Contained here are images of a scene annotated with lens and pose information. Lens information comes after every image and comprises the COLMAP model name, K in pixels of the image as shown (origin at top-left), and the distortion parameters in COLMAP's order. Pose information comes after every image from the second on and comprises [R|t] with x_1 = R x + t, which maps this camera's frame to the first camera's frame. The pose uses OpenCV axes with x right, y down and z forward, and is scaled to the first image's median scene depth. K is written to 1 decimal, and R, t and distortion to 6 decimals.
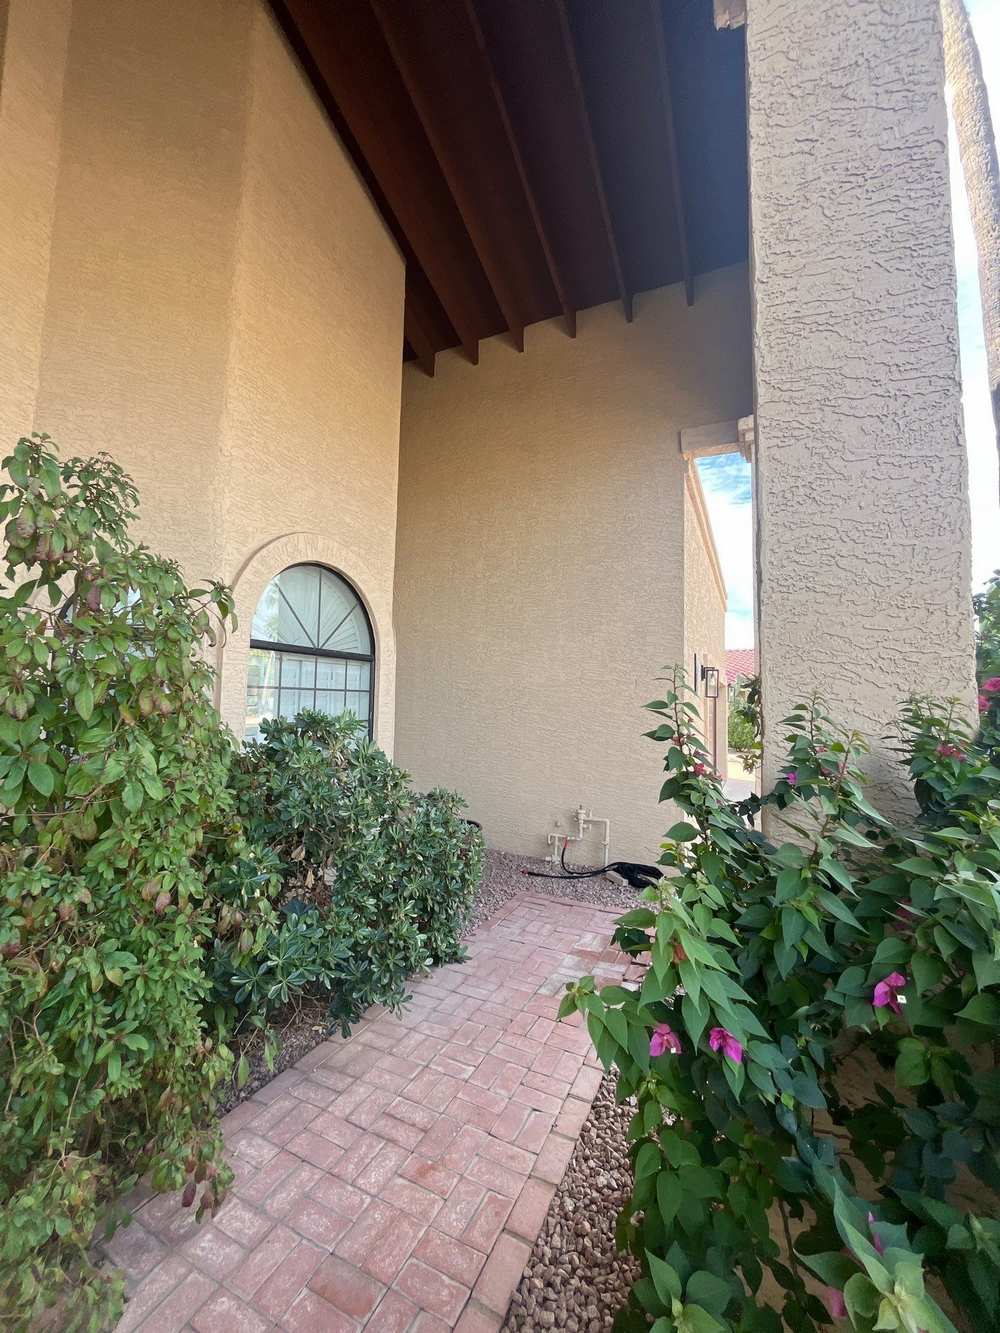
lens RADIAL K [[538.2, 0, 496.9], [0, 538.2, 663.2], [0, 0, 1]] dist [-0.006051, 0.001241]
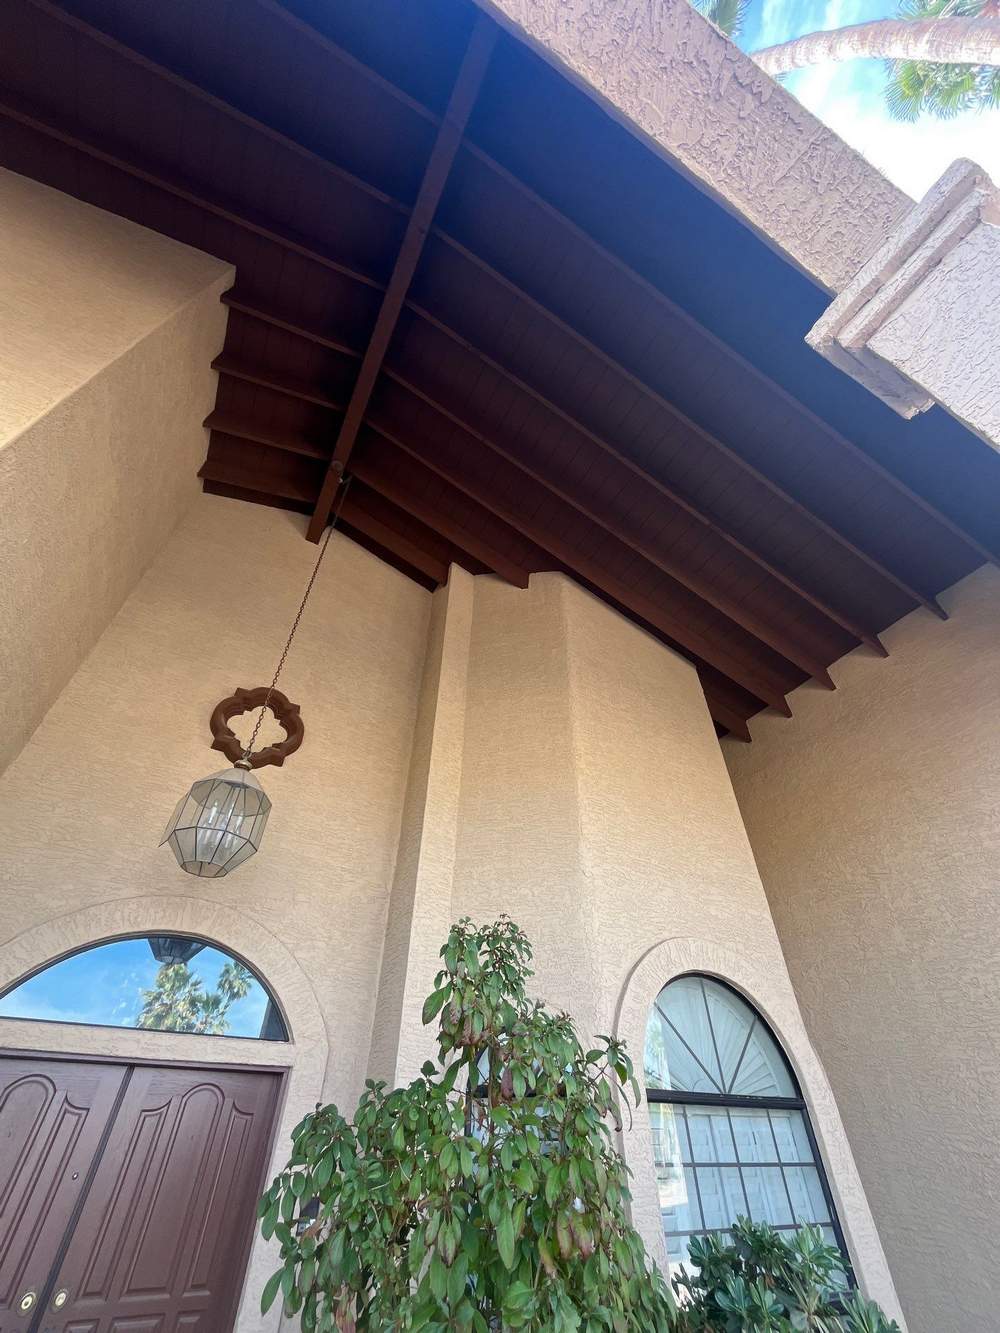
lens RADIAL K [[538.2, 0, 499.2], [0, 538.2, 667.7], [0, 0, 1]] dist [-0.006051, 0.001241]
pose [[0.806679, -0.401070, -0.434063, -0.014604], [0.043975, 0.773168, -0.632674, -0.045201], [0.589351, 0.491277, 0.641336, -0.007968]]
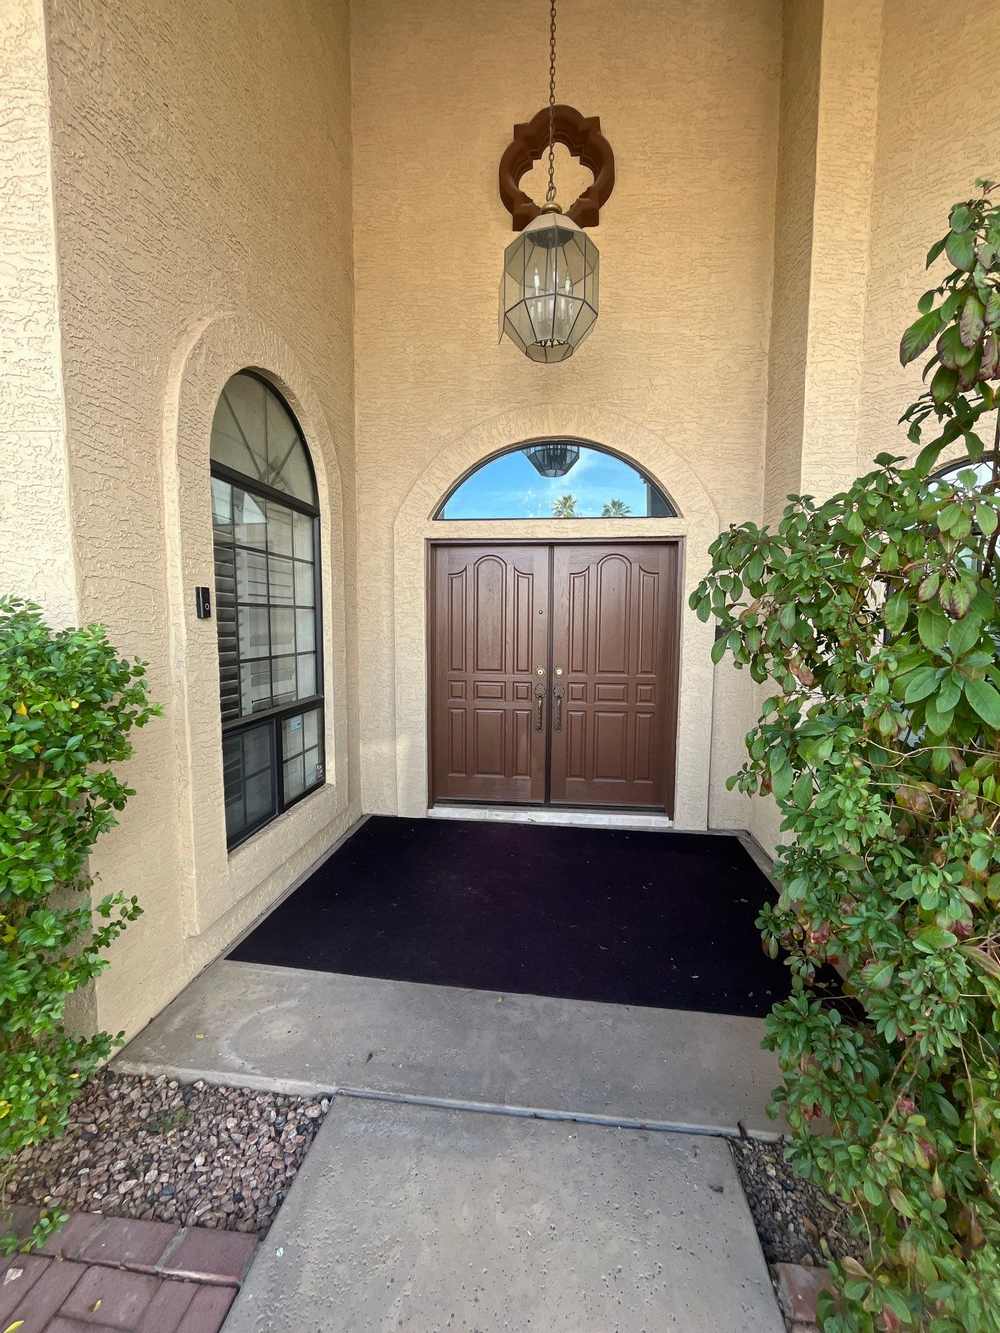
lens RADIAL K [[538.2, 0, 501.7], [0, 538.2, 664.9], [0, 0, 1]] dist [-0.006051, 0.001241]
pose [[0.321270, 0.060707, -0.945040, -0.189860], [0.062863, 0.994375, 0.085246, 0.032208], [0.944899, -0.086795, 0.315646, 0.091666]]
